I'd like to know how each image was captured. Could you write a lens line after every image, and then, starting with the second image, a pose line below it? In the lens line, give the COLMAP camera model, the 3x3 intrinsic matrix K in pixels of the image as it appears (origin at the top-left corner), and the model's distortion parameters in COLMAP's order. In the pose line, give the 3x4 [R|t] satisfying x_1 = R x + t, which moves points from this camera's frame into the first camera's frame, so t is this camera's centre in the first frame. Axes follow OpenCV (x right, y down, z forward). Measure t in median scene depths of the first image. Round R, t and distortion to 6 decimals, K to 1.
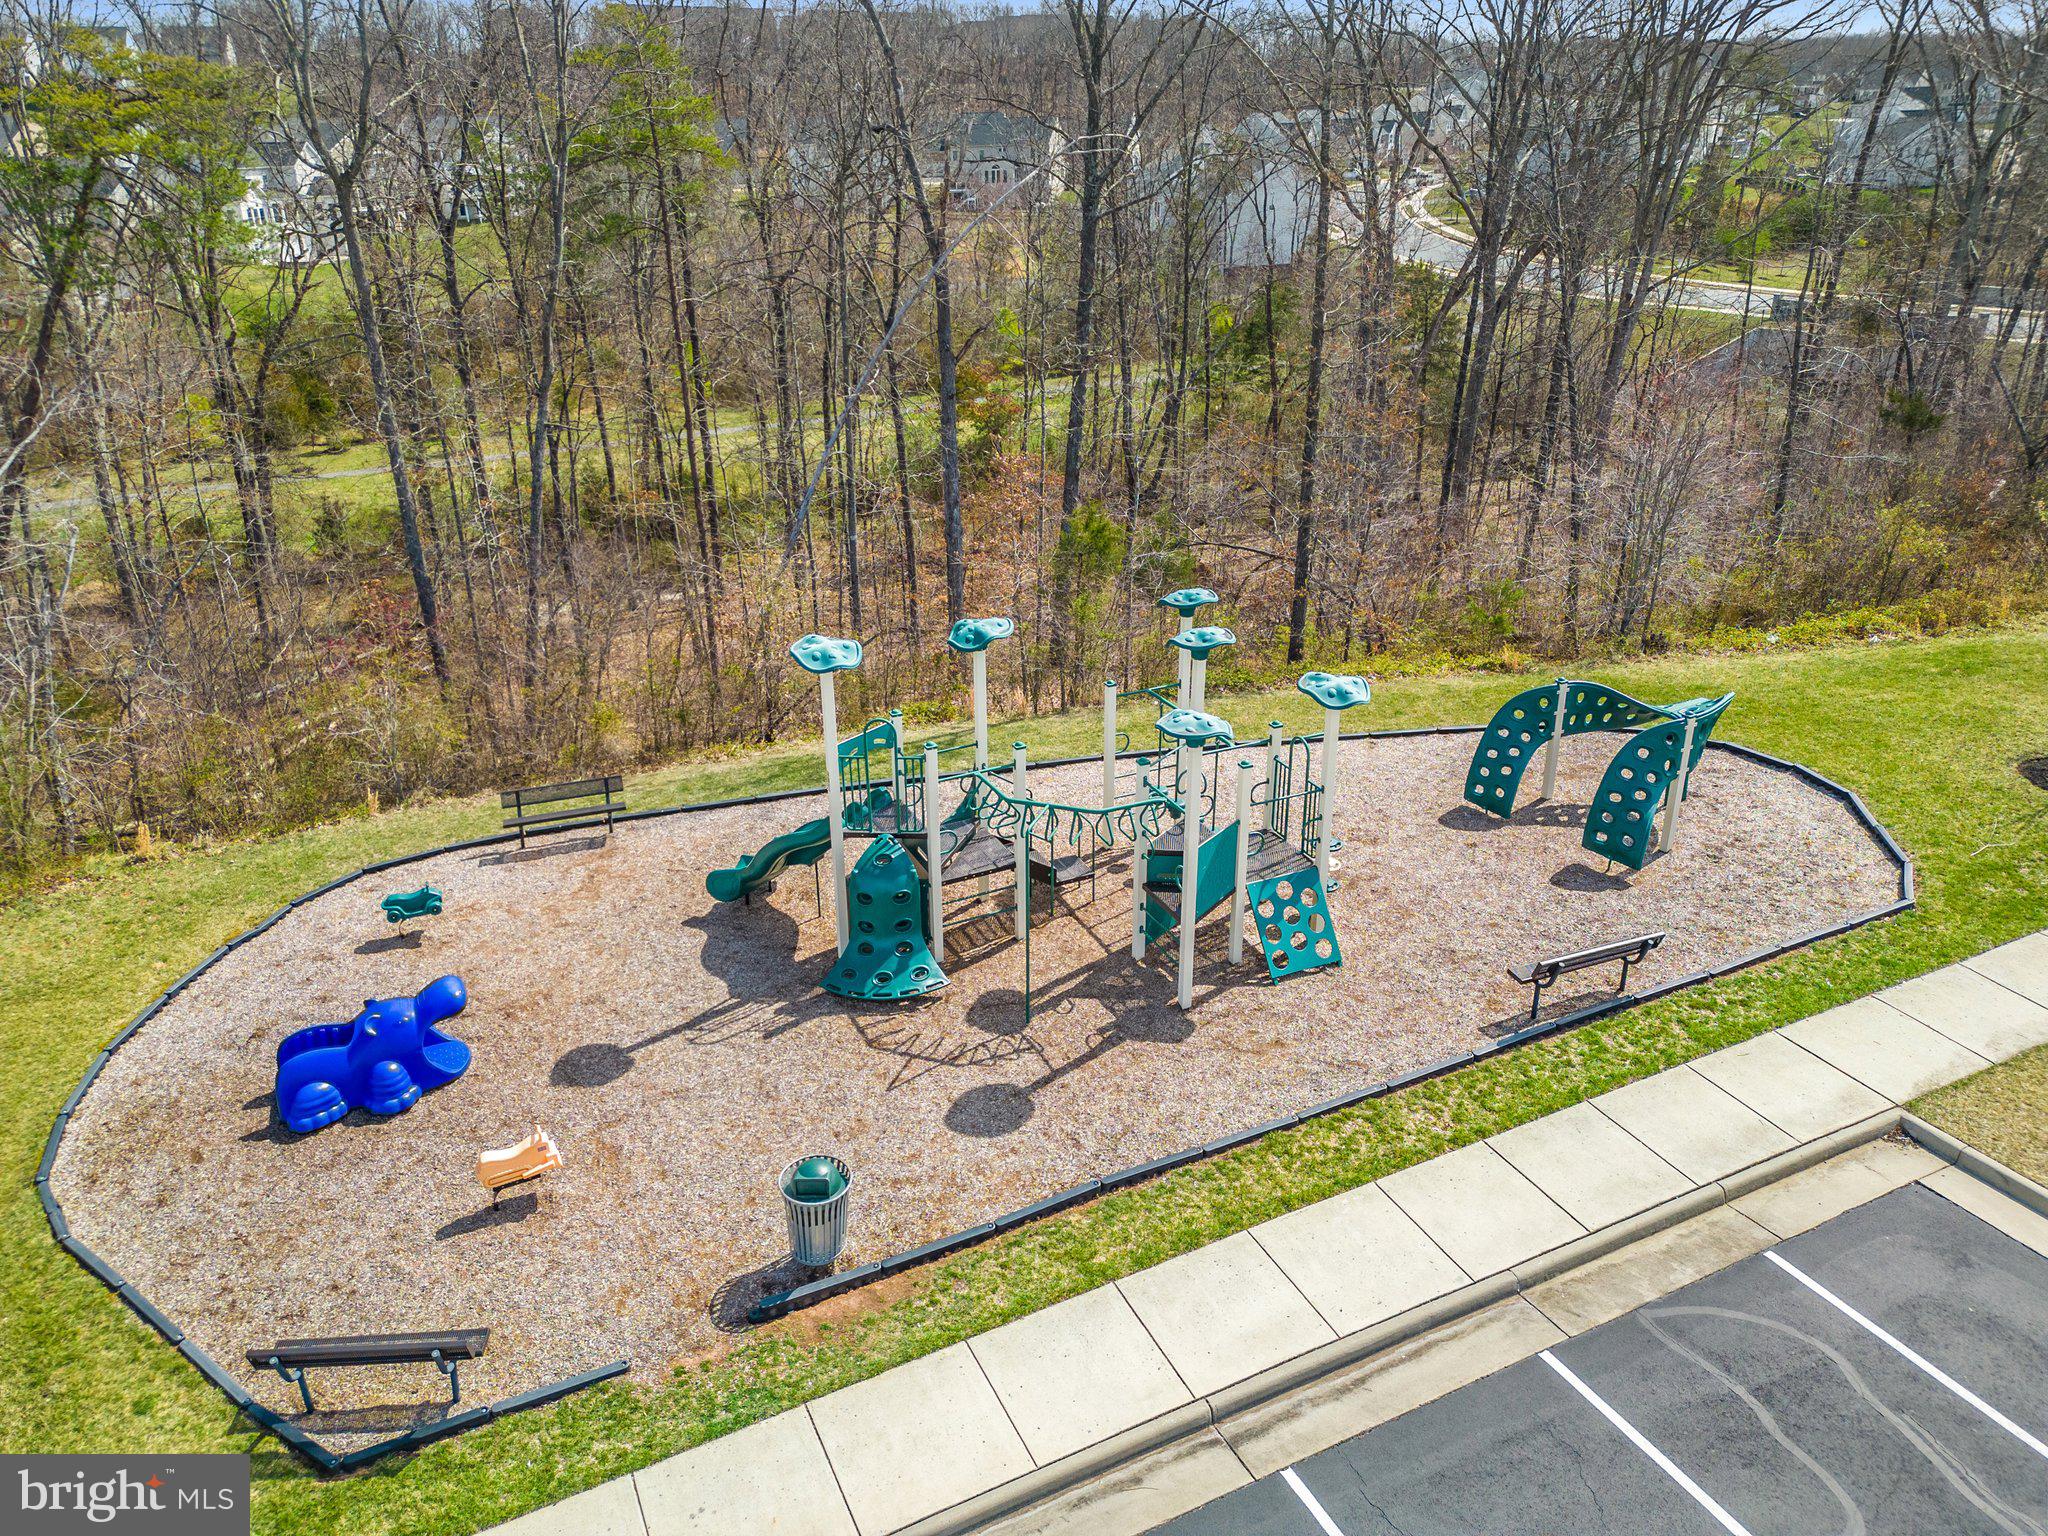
lens RADIAL K [[1448.6, 0, 1032.0], [0, 1448.6, 753.3], [0, 0, 1]] dist [0.082885, -0.084103]
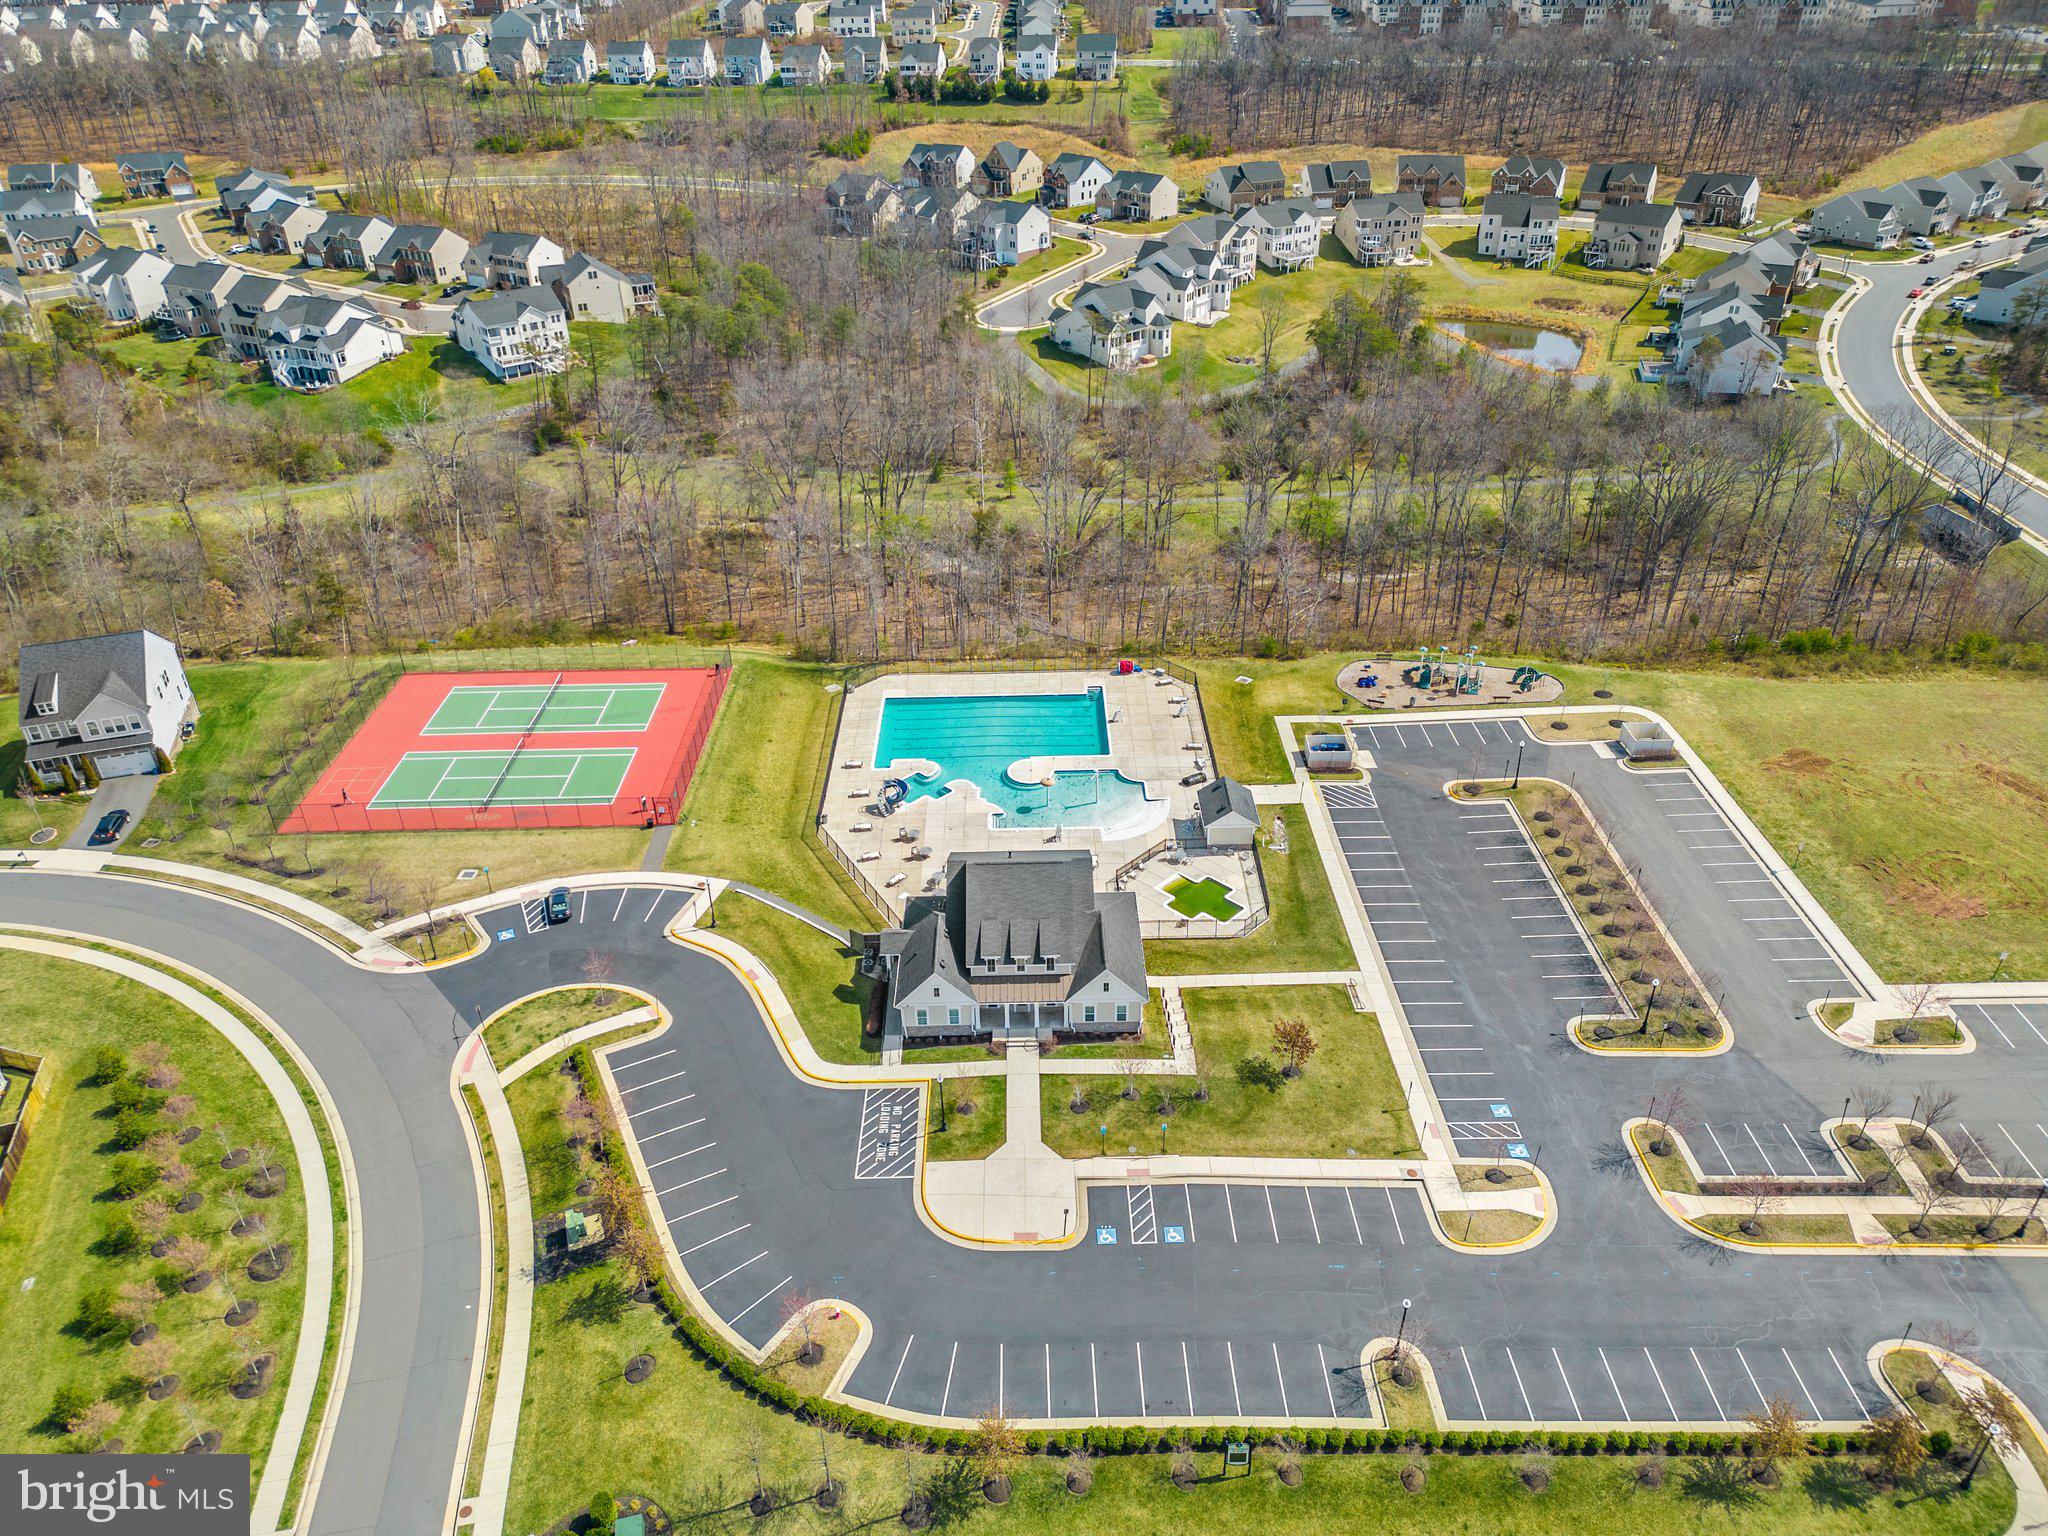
lens RADIAL K [[1448.6, 0, 1032.0], [0, 1448.6, 753.3], [0, 0, 1]] dist [0.082885, -0.084103]
pose [[0.905294, 0.223092, -0.361487, 0.962283], [-0.169875, 0.970112, 0.173276, -0.532457], [0.389339, -0.095459, 0.916135, -7.474906]]
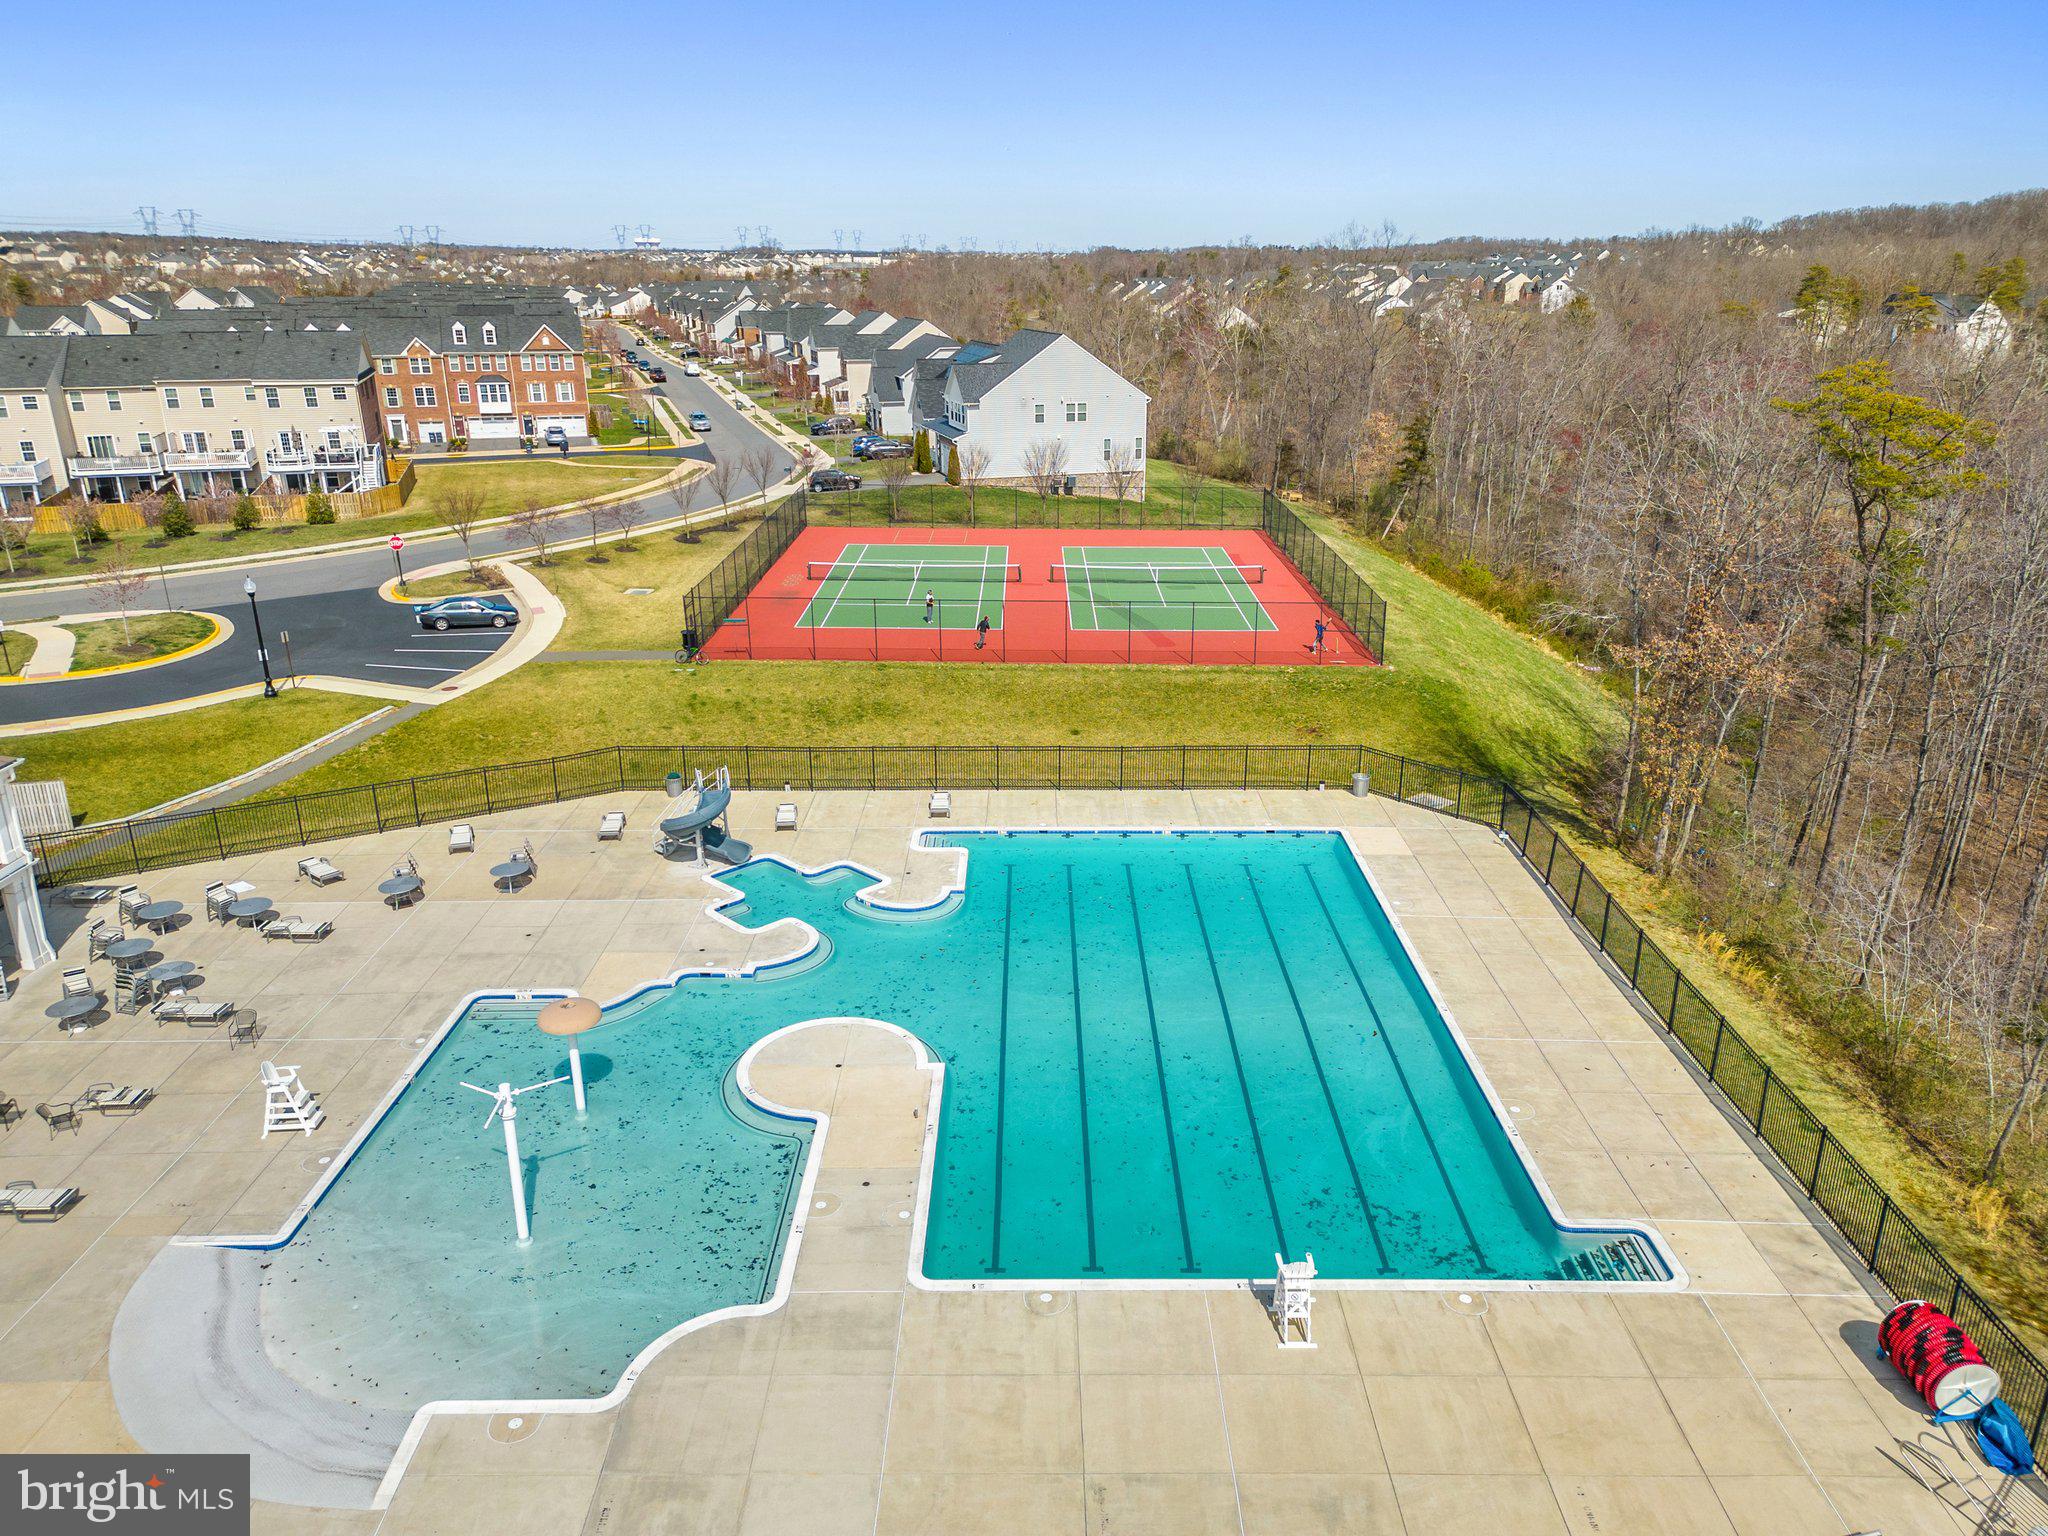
lens RADIAL K [[1448.6, 0, 1032.0], [0, 1448.6, 753.3], [0, 0, 1]] dist [0.082885, -0.084103]
pose [[-0.430209, 0.303690, -0.850113, -0.362257], [-0.347210, 0.813606, 0.466358, -0.427216], [0.833286, 0.495799, -0.244577, -0.159696]]
